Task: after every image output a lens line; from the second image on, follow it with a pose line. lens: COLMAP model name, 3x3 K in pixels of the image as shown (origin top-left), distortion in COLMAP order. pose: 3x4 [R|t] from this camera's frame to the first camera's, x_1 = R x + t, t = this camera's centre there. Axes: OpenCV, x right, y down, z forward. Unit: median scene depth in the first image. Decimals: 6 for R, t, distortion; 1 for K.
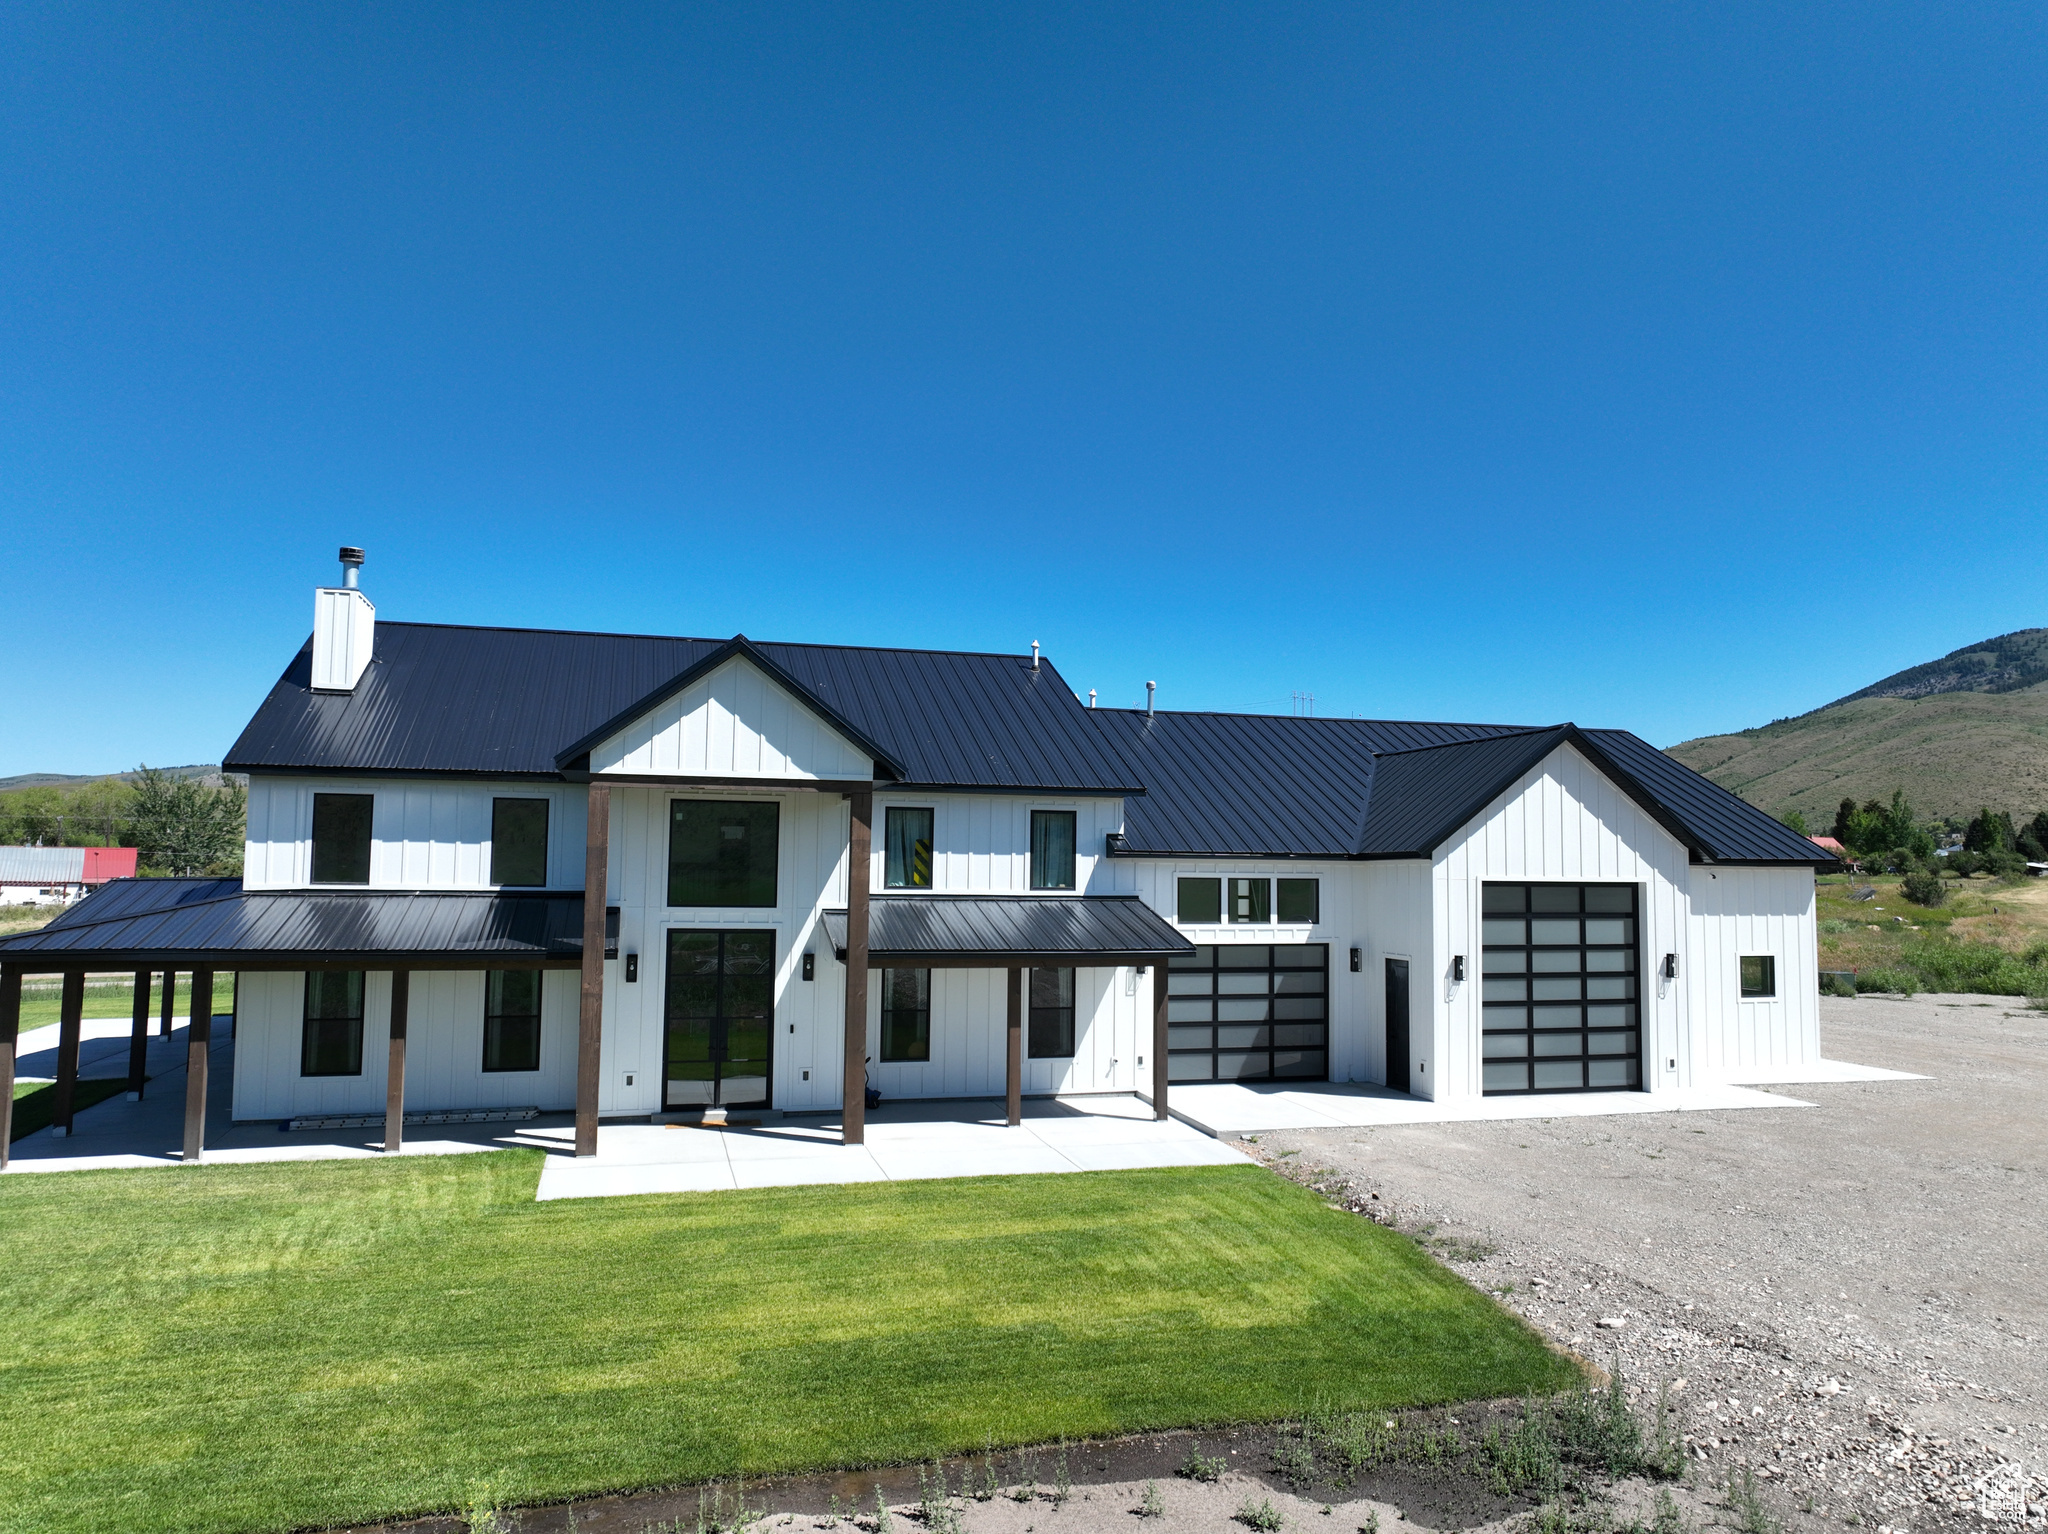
lens RADIAL K [[1435.2, 0, 1035.2], [0, 1435.2, 762.5], [0, 0, 1]] dist [-0.010141, 0.027051]
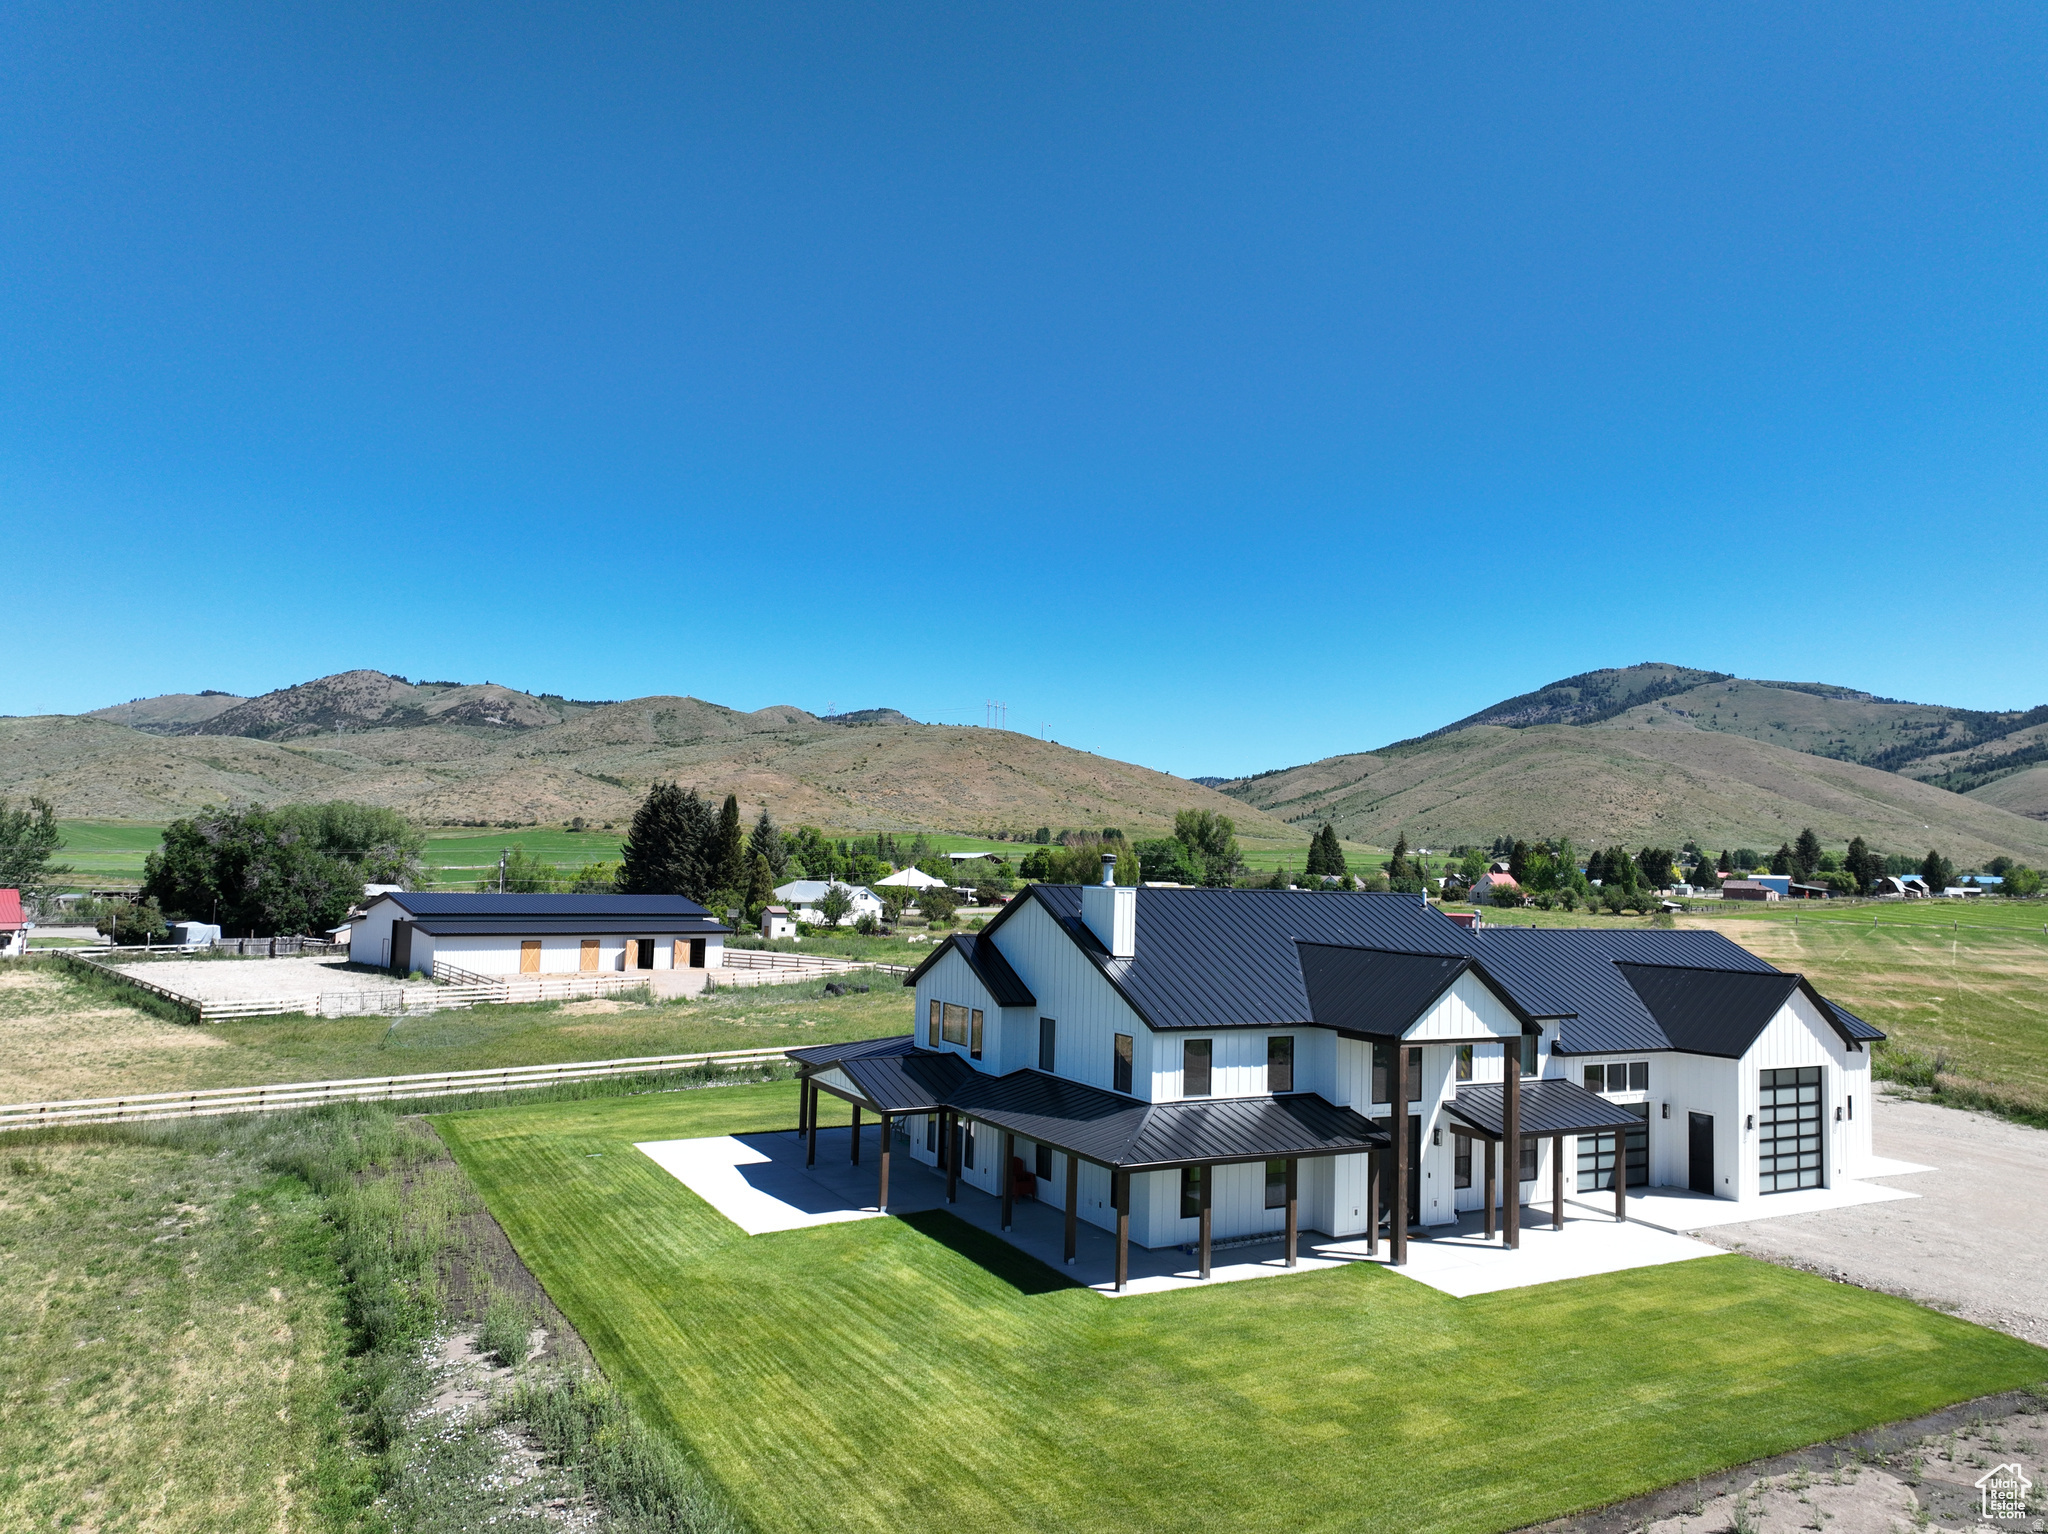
lens RADIAL K [[1435.2, 0, 1035.2], [0, 1435.2, 762.5], [0, 0, 1]] dist [-0.010141, 0.027051]
pose [[0.972791, 0.034916, 0.229037, -0.933315], [-0.035641, 0.999364, -0.000975, -0.251017], [-0.228926, -0.007215, 0.973417, -0.459860]]
